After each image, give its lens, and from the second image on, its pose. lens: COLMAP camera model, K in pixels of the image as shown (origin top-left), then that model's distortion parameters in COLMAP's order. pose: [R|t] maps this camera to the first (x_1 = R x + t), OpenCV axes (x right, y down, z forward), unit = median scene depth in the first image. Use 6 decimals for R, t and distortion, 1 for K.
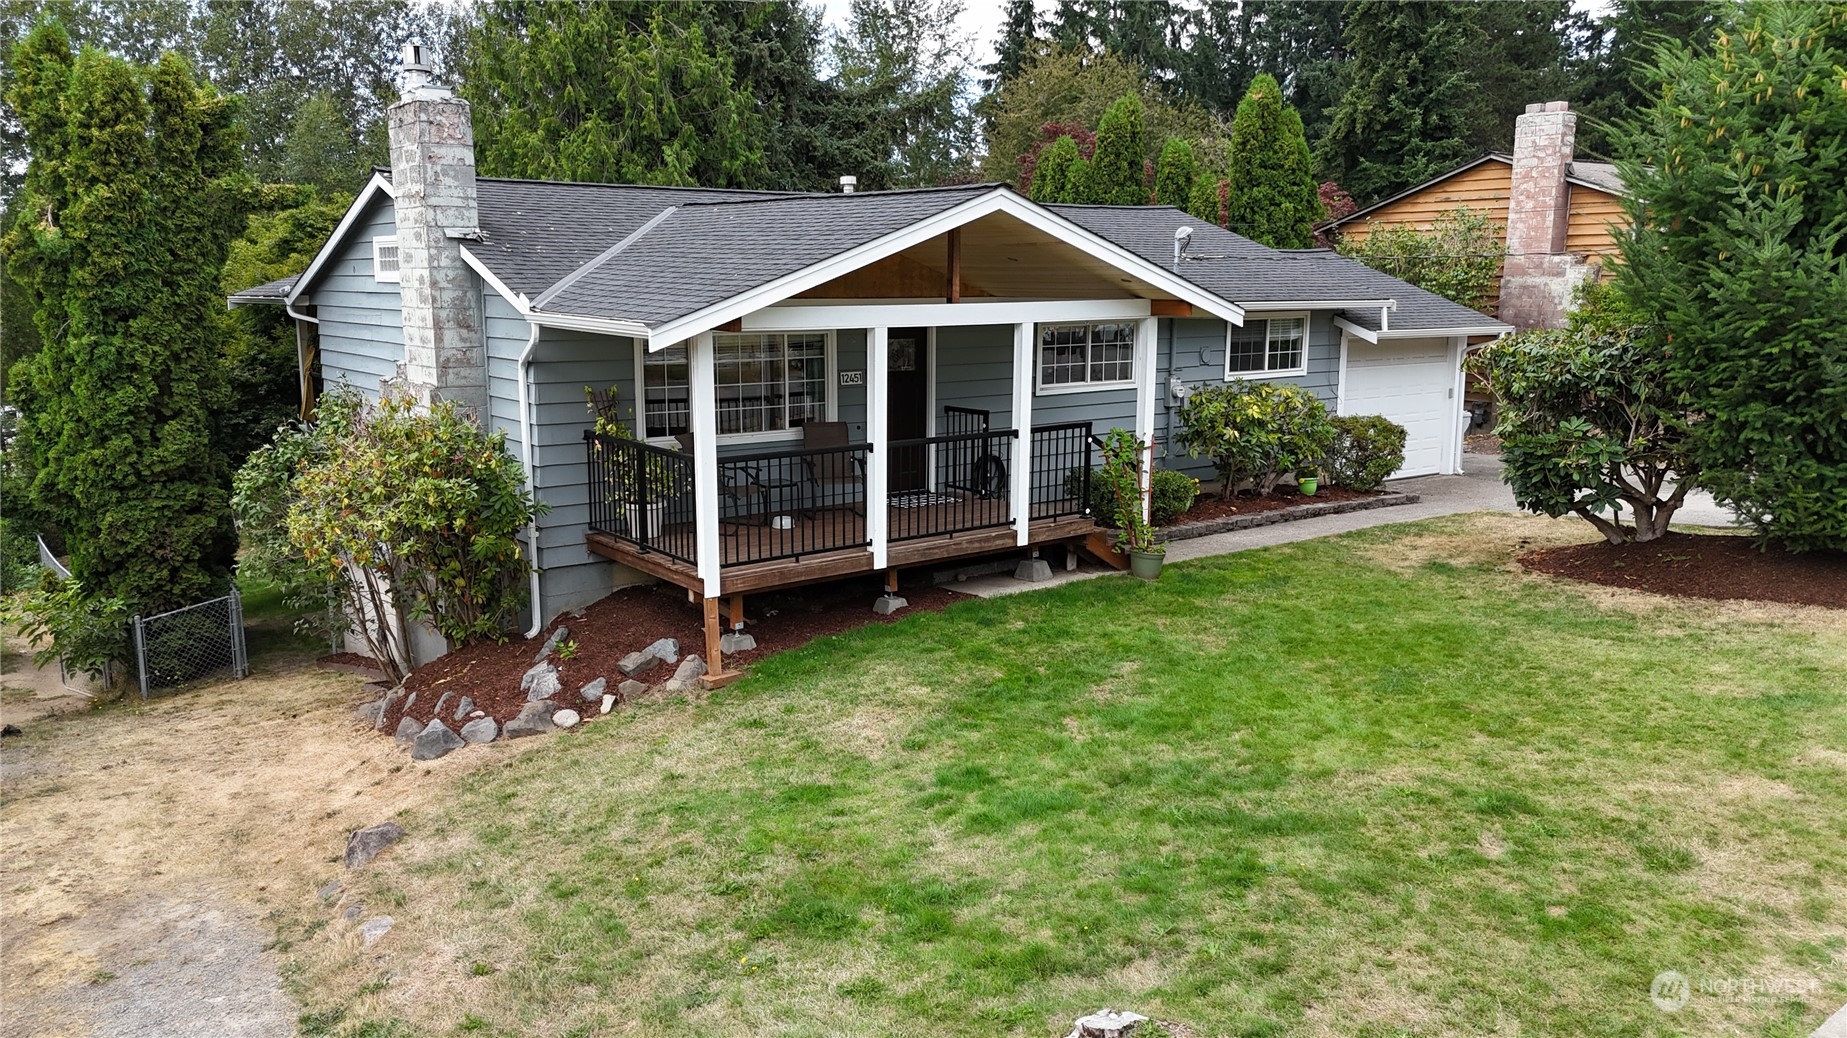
lens RADIAL K [[1415.8, 0, 917.7], [0, 1415.8, 510.9], [0, 0, 1]] dist [0.049665, -0.006619]
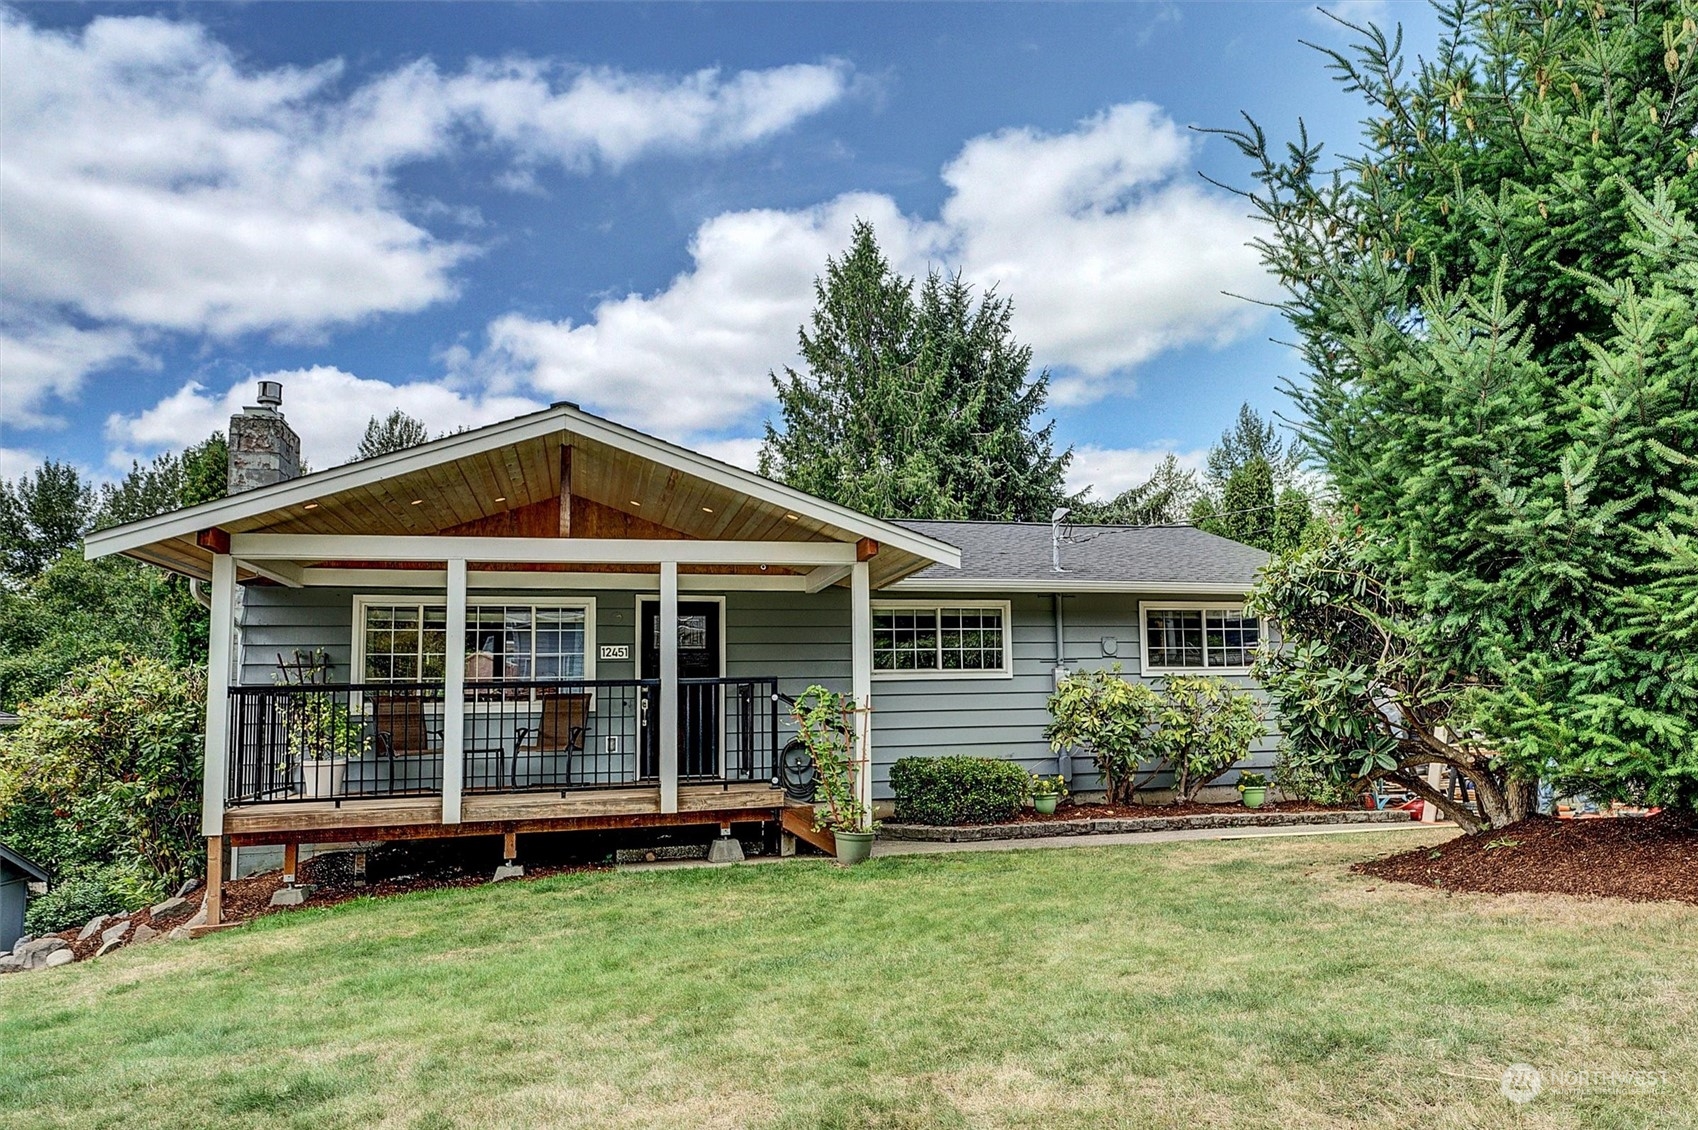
lens RADIAL K [[1164.5, 0, 861.1], [0, 1164.5, 571.8], [0, 0, 1]] dist [0.004066, 0.000926]
pose [[0.923507, -0.066765, -0.377726, 0.525653], [-0.039865, 0.962697, -0.267630, 0.077495], [0.381504, 0.262216, 0.886396, 0.413012]]
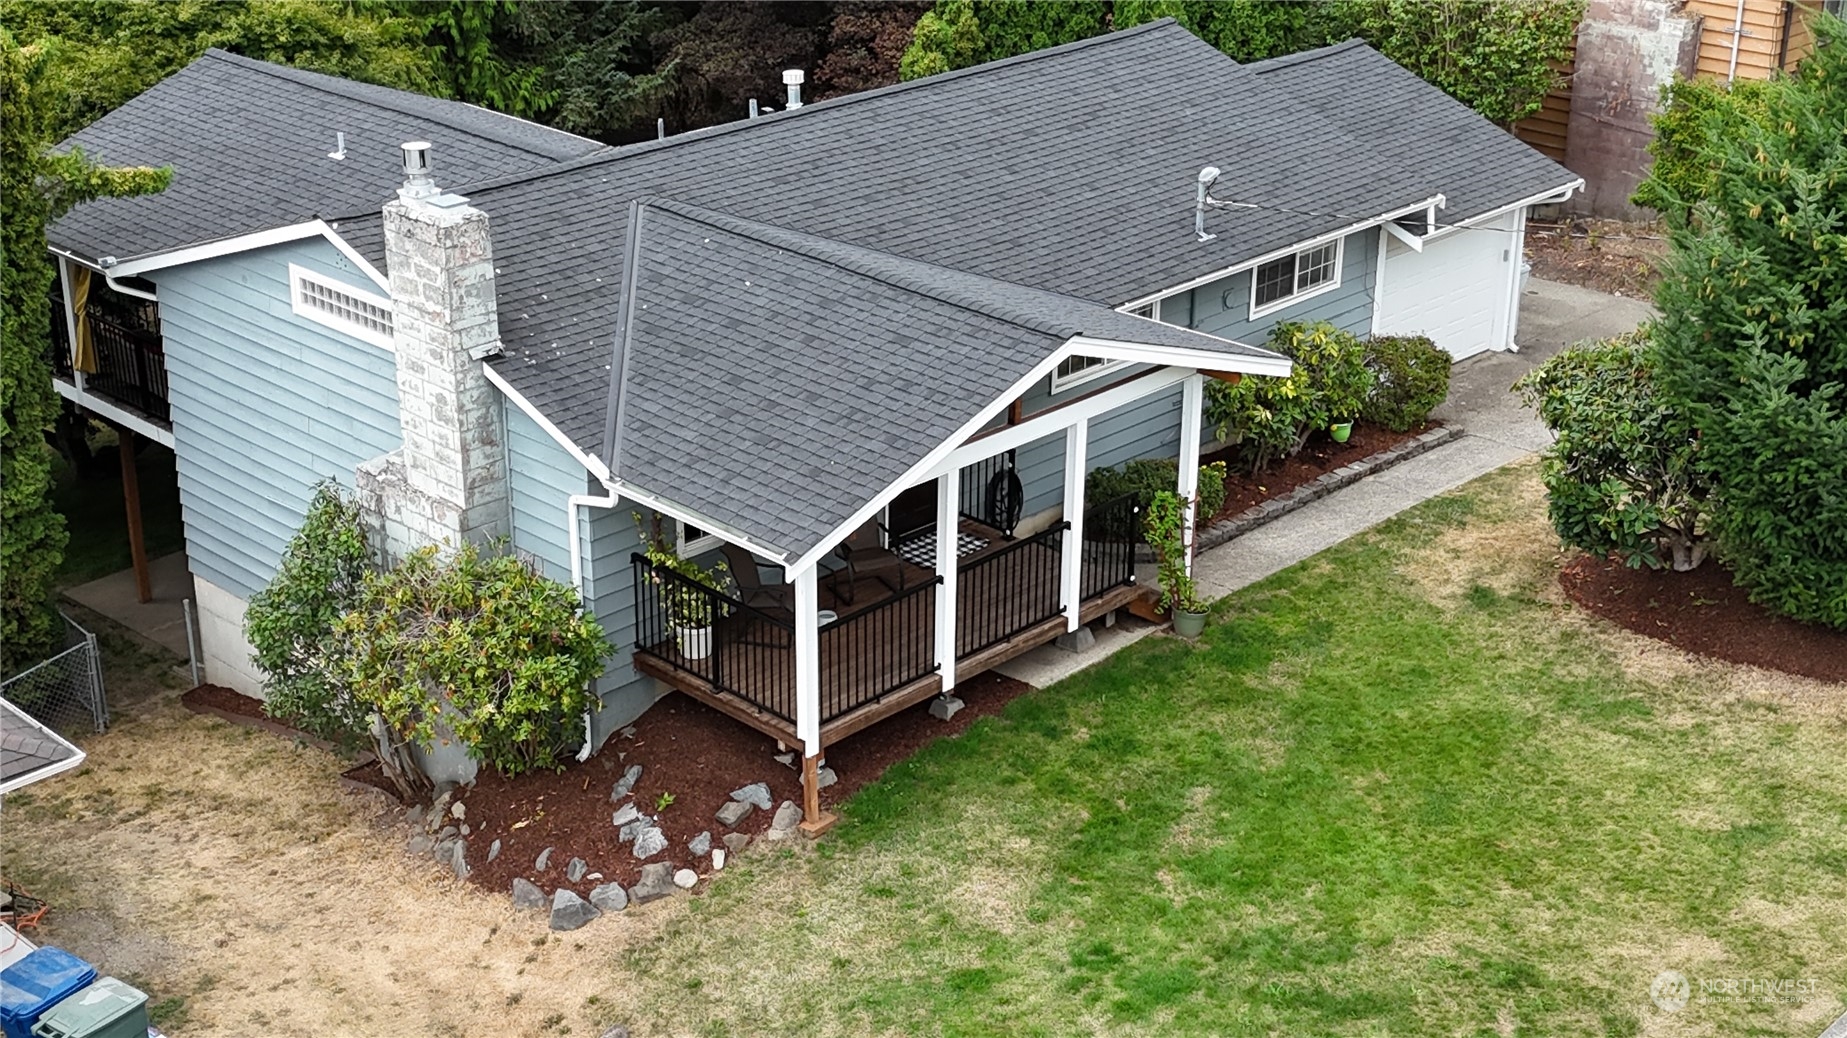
lens RADIAL K [[2663.5, 0, 926.5], [0, 2663.5, 524.1], [0, 0, 1]] dist [0.114388, 0.000000]
pose [[0.989433, -0.051566, 0.135508, -0.309033], [0.018247, 0.971472, 0.236449, -0.551023], [-0.143835, -0.231478, 0.962148, -0.842044]]
